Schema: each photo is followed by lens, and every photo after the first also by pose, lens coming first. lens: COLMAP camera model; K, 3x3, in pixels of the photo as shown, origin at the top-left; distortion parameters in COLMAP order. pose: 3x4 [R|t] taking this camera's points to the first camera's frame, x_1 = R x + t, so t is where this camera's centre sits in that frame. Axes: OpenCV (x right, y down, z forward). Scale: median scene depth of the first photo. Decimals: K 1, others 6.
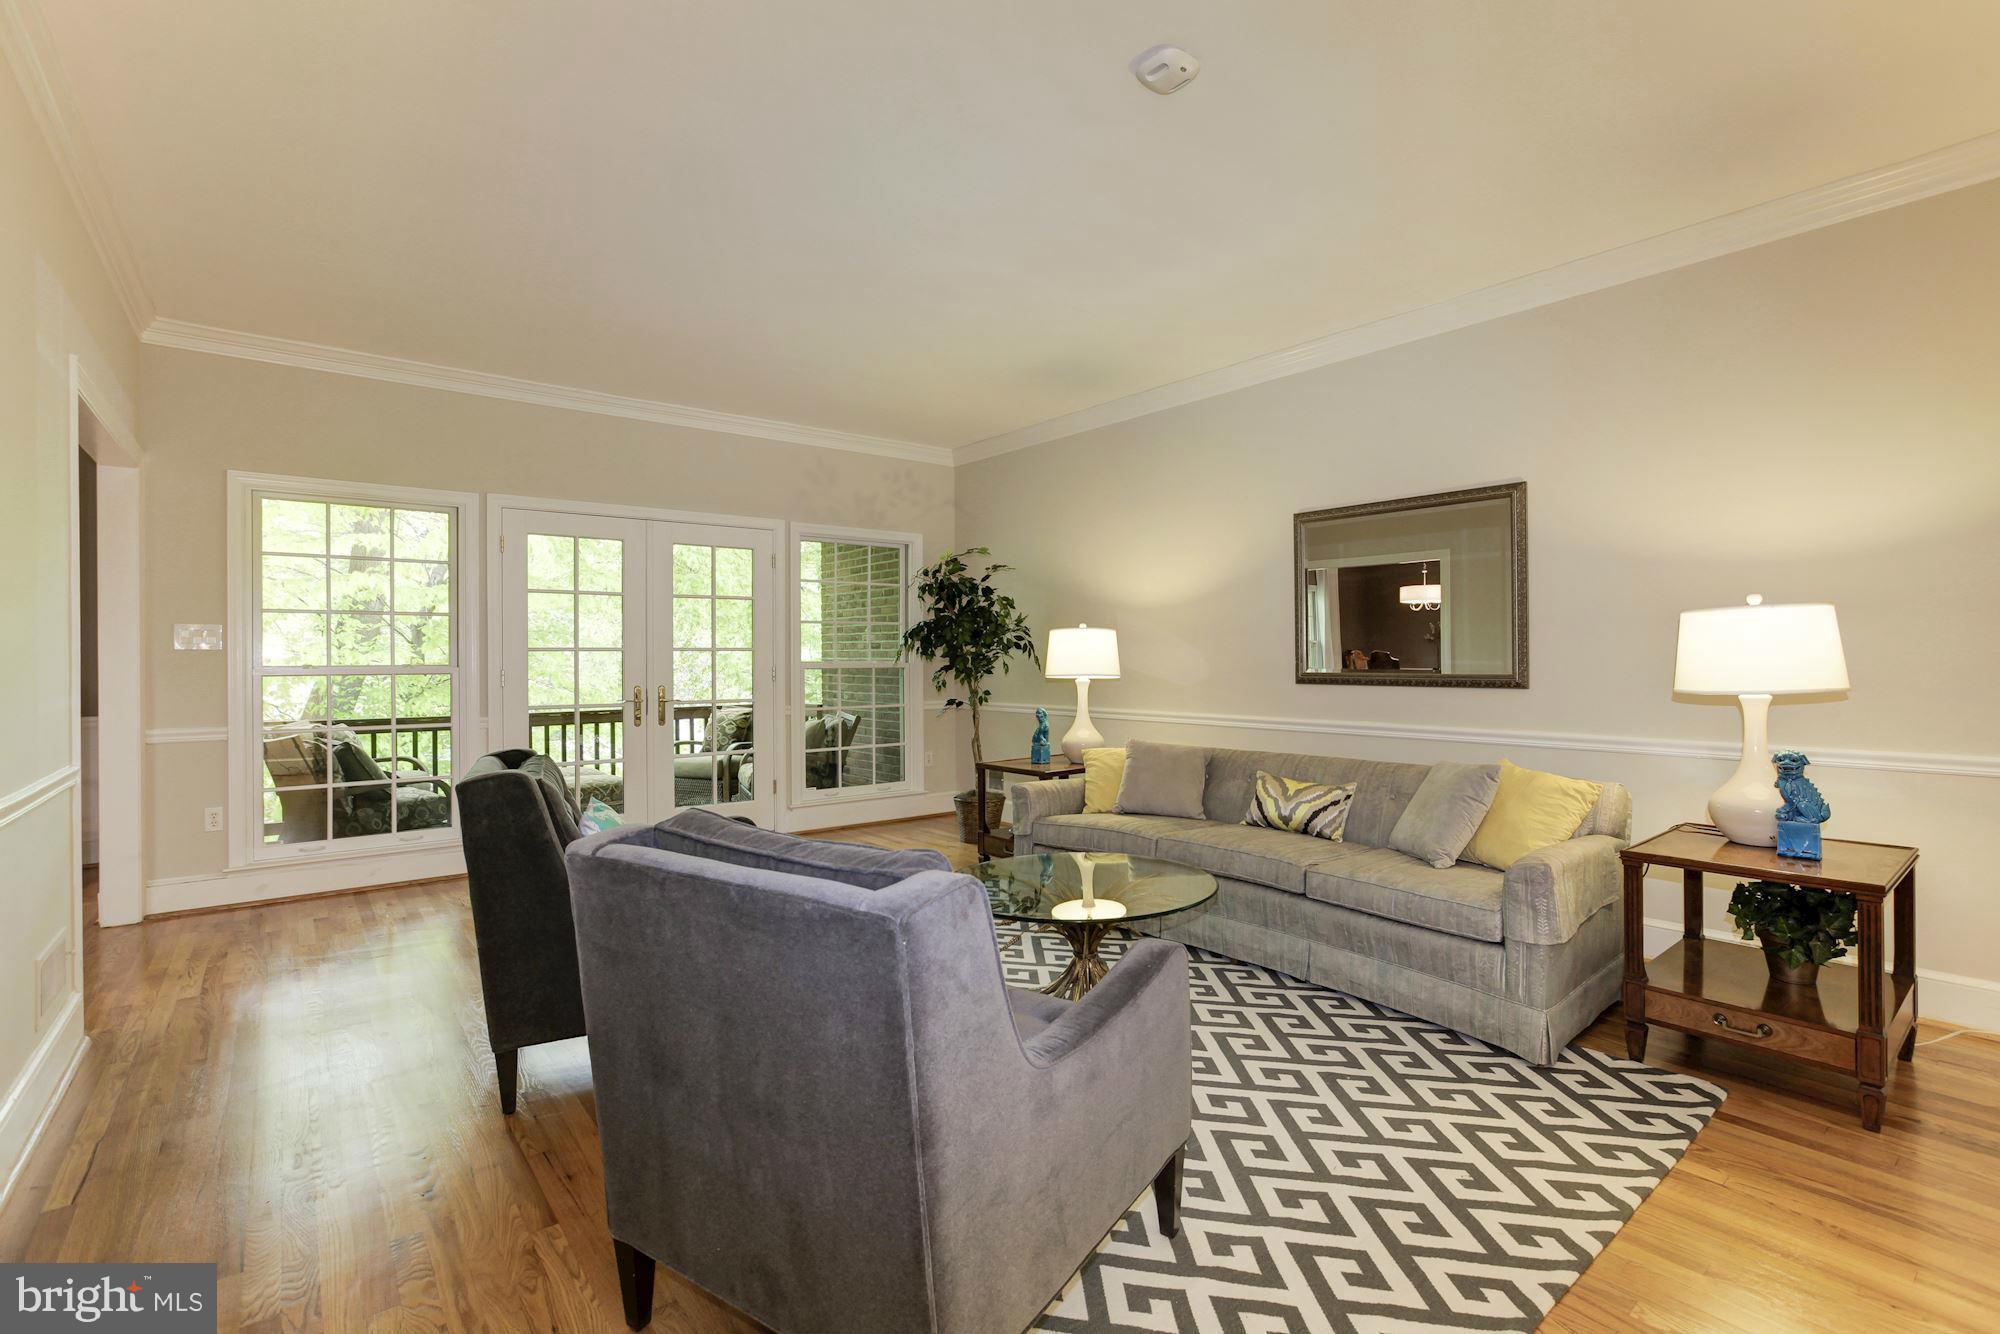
lens RADIAL K [[877.3, 0, 1004.1], [0, 877.3, 656.7], [0, 0, 1]] dist [-0.001289, -0.000077]
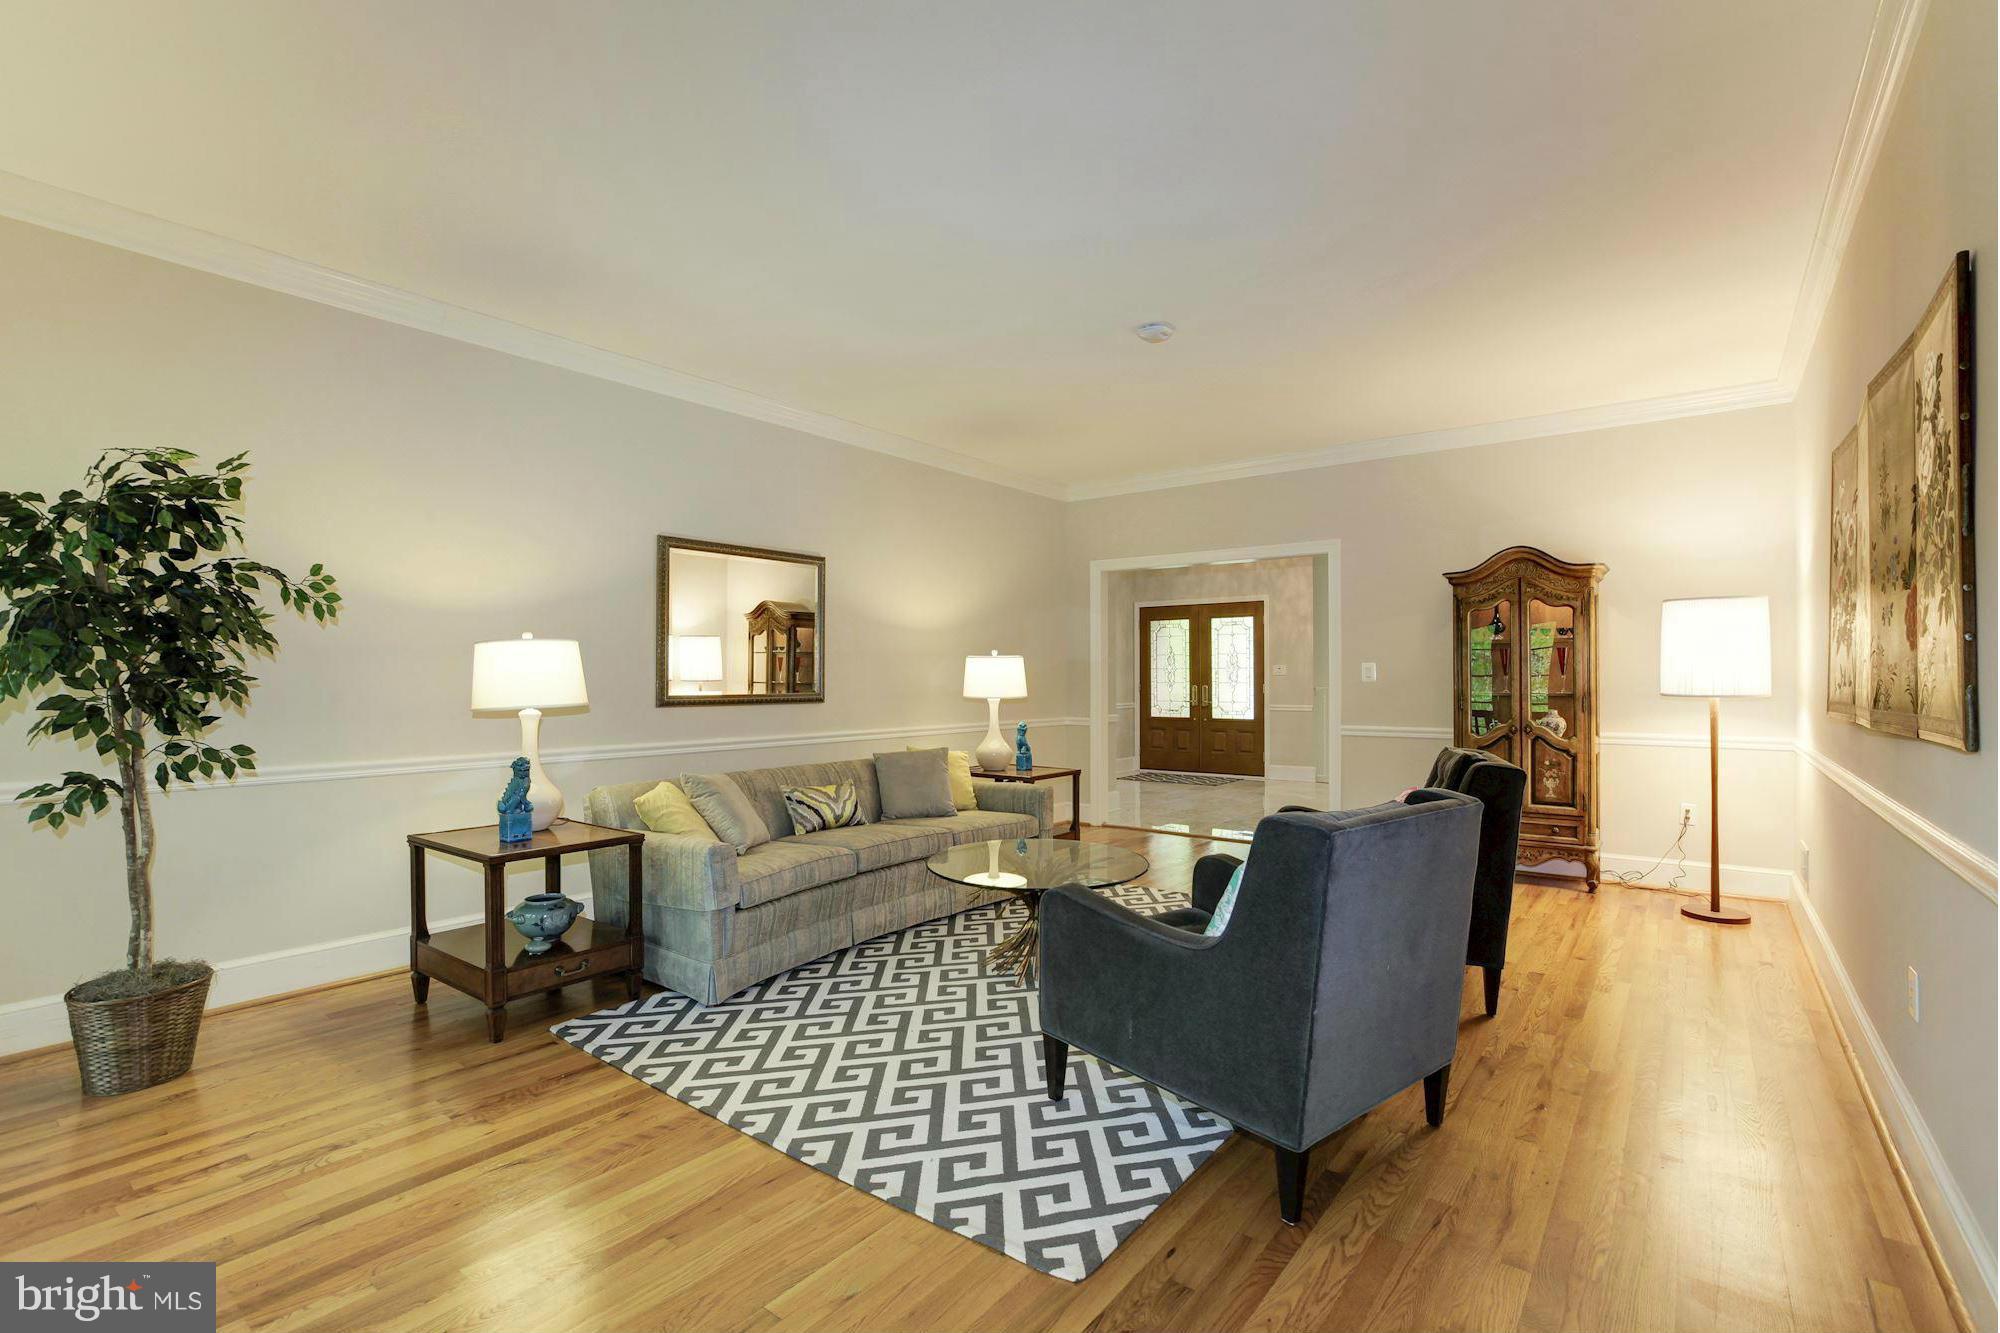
lens RADIAL K [[914.1, 0, 988.4], [0, 914.1, 670.6], [0, 0, 1]] dist [-0.046060, -0.000146]
pose [[-0.186747, 0.013399, 0.982317, -0.962549], [0.001725, 0.999910, -0.013311, 0.004532], [-0.982407, -0.000791, -0.186753, 1.078525]]
